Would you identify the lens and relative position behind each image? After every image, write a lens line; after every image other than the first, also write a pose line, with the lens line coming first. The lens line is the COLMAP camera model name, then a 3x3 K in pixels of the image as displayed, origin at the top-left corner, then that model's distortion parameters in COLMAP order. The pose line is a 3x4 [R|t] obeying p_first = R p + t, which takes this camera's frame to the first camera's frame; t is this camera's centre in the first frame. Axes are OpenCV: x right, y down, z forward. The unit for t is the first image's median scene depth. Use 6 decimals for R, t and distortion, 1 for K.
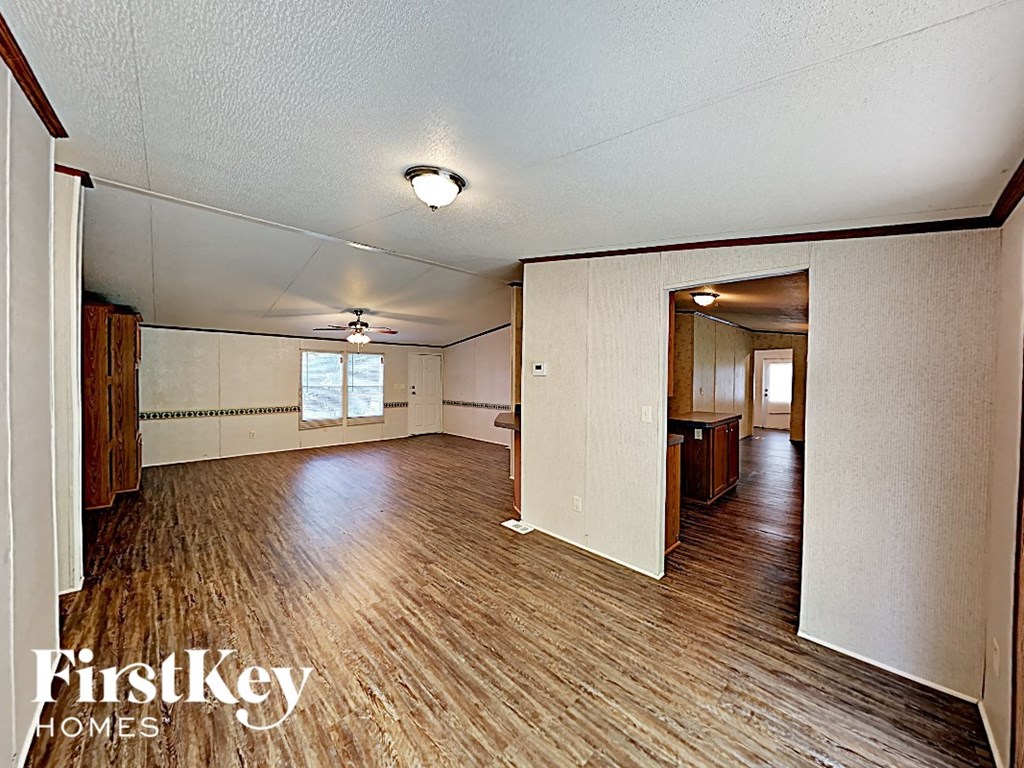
lens RADIAL K [[366.1, 0, 512.0], [0, 366.1, 384.0], [0, 0, 1]] dist [0.000176, 0.000066]
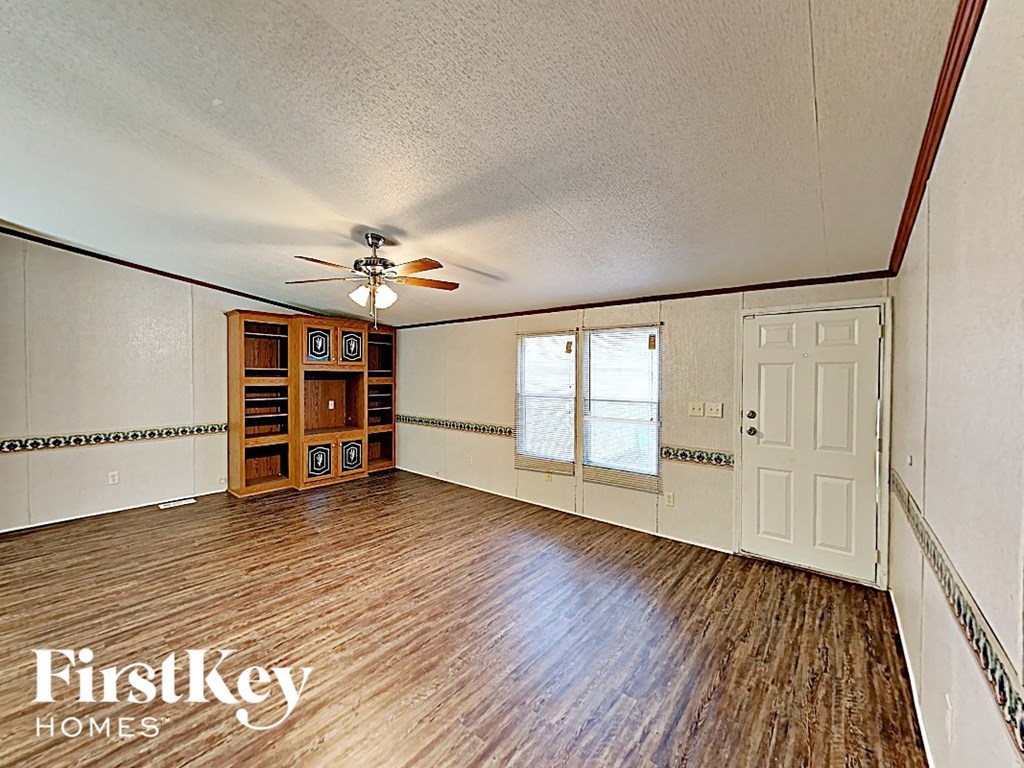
lens RADIAL K [[402.1, 0, 511.7], [0, 402.1, 422.9], [0, 0, 1]] dist [-0.000309, 0.000005]
pose [[0.114720, 0.106712, -0.987650, 0.074278], [-0.026949, 0.994182, 0.104287, -0.017062], [0.993032, 0.014652, 0.116929, 0.807441]]
